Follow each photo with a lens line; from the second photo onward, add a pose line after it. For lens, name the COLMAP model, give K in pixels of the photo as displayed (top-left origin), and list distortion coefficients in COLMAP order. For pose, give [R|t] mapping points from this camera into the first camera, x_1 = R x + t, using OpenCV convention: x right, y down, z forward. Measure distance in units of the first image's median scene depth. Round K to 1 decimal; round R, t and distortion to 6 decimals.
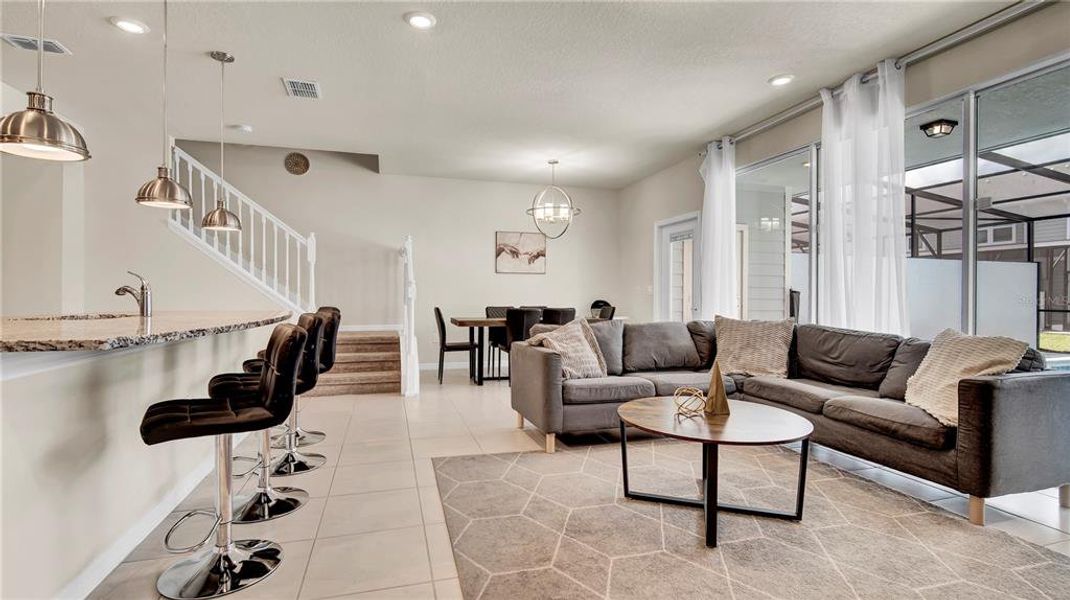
lens RADIAL K [[482.1, 0, 527.4], [0, 482.1, 294.7], [0, 0, 1]] dist [-0.008854, 0.000989]
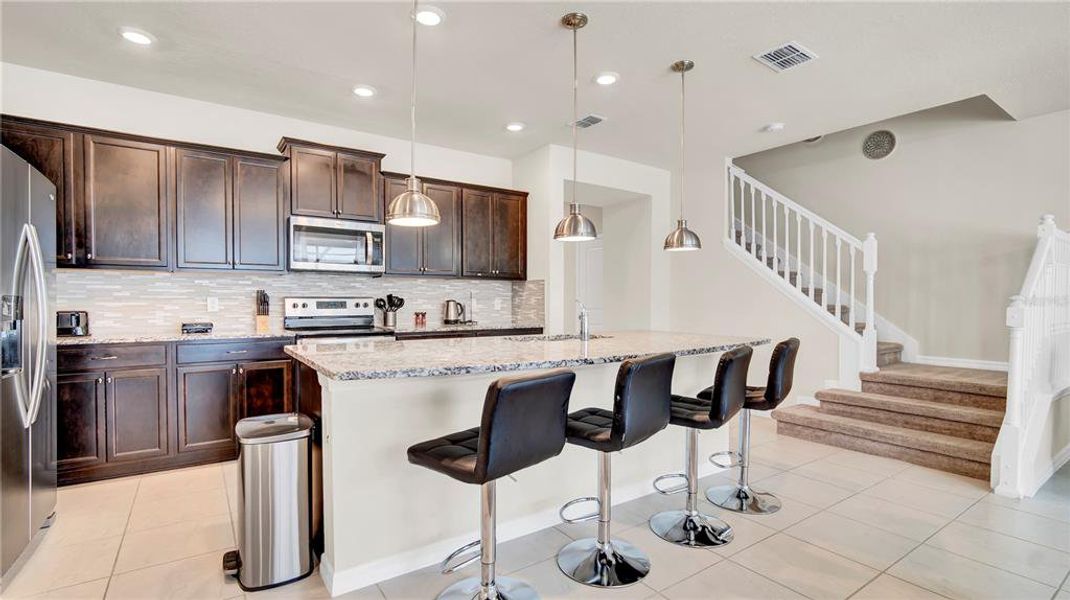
lens RADIAL K [[495.6, 0, 534.4], [0, 495.6, 310.8], [0, 0, 1]] dist [-0.004081, 0.003243]
pose [[0.323235, 0.017173, -0.946163, 0.128591], [0.001238, 0.999827, 0.018570, -0.022935], [0.946318, -0.007174, 0.323157, 0.265216]]
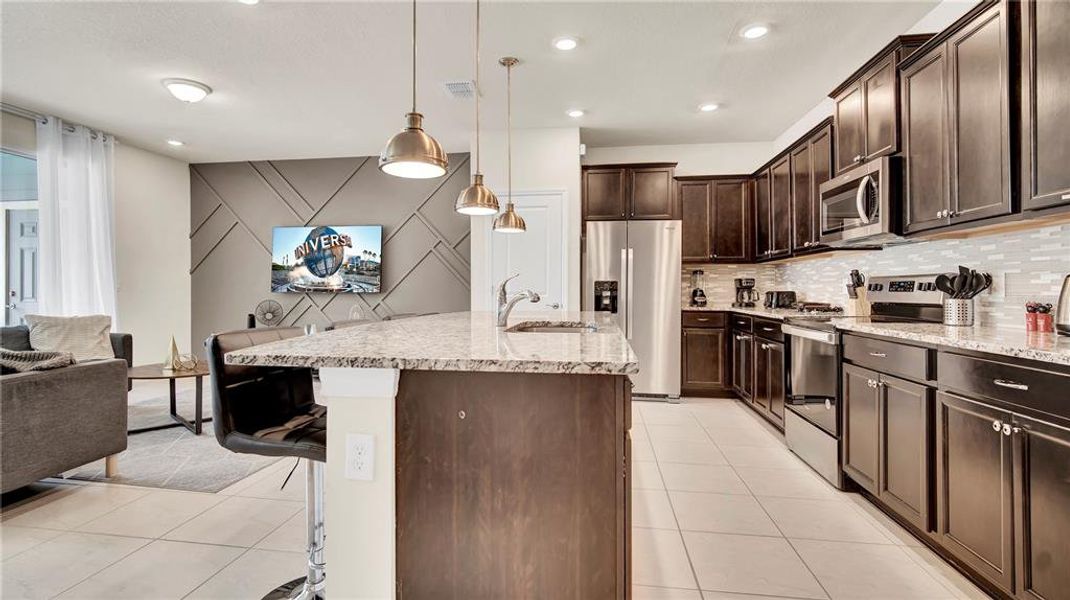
lens RADIAL K [[495.6, 0, 531.8], [0, 495.6, 296.2], [0, 0, 1]] dist [-0.004081, 0.003243]
pose [[-0.910881, -0.013027, 0.412464, -0.629827], [-0.007465, 0.999858, 0.015093, -0.011749], [-0.412602, 0.010669, -0.910849, 0.923431]]
